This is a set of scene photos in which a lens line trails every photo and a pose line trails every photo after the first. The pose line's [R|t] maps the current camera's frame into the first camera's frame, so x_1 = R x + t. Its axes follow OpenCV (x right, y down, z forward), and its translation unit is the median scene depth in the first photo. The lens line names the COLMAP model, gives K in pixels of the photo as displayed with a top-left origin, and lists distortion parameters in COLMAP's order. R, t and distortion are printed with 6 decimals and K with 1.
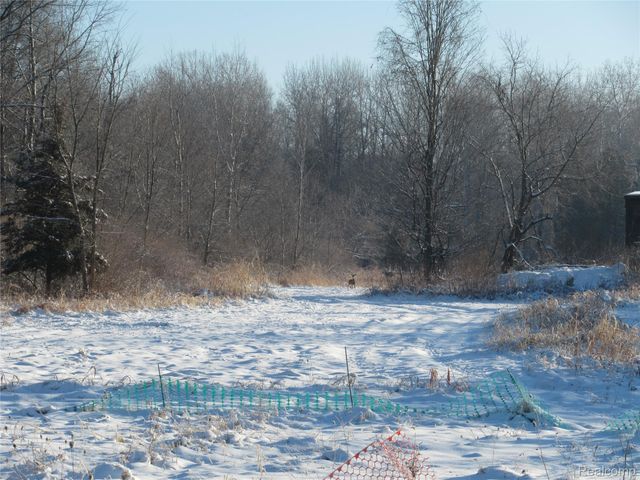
lens RADIAL K [[2001.5, 0, 320.0], [0, 2001.5, 240.0], [0, 0, 1]] dist [0.524137, -0.254472]
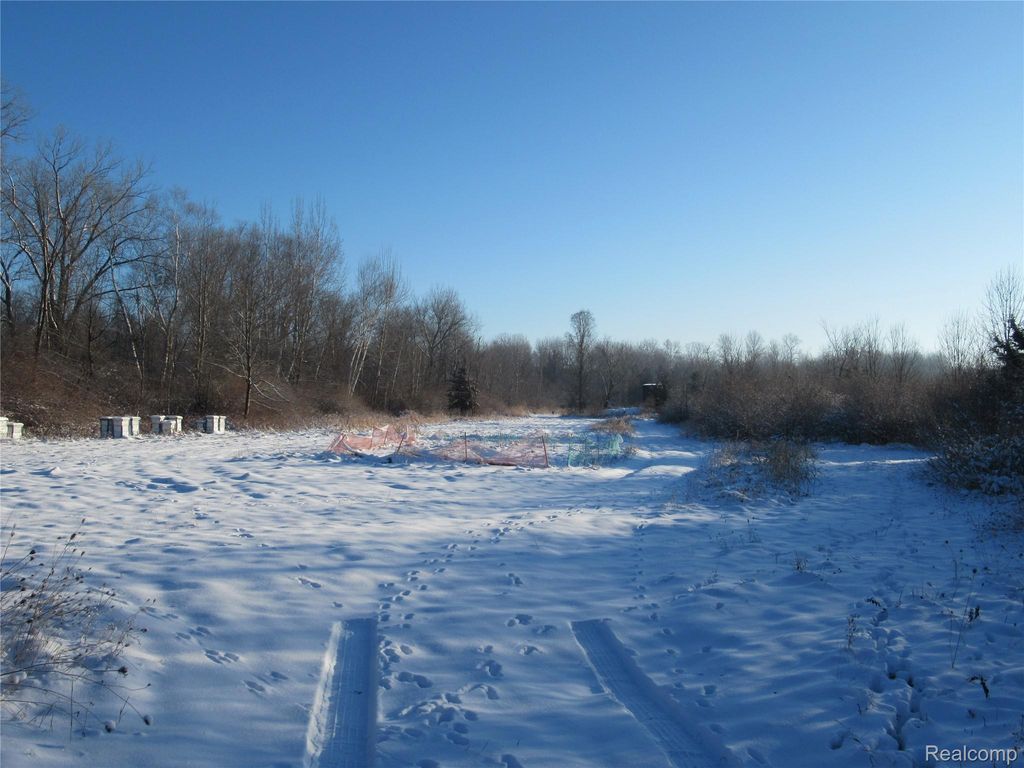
lens RADIAL K [[837.1, 0, 512.0], [0, 837.1, 384.0], [0, 0, 1]] dist [-0.000314, -0.000488]
pose [[0.998718, 0.003478, -0.050490, 0.013762], [-0.004301, 0.999859, -0.016205, -0.002079], [0.050427, 0.016402, 0.998593, -0.313898]]
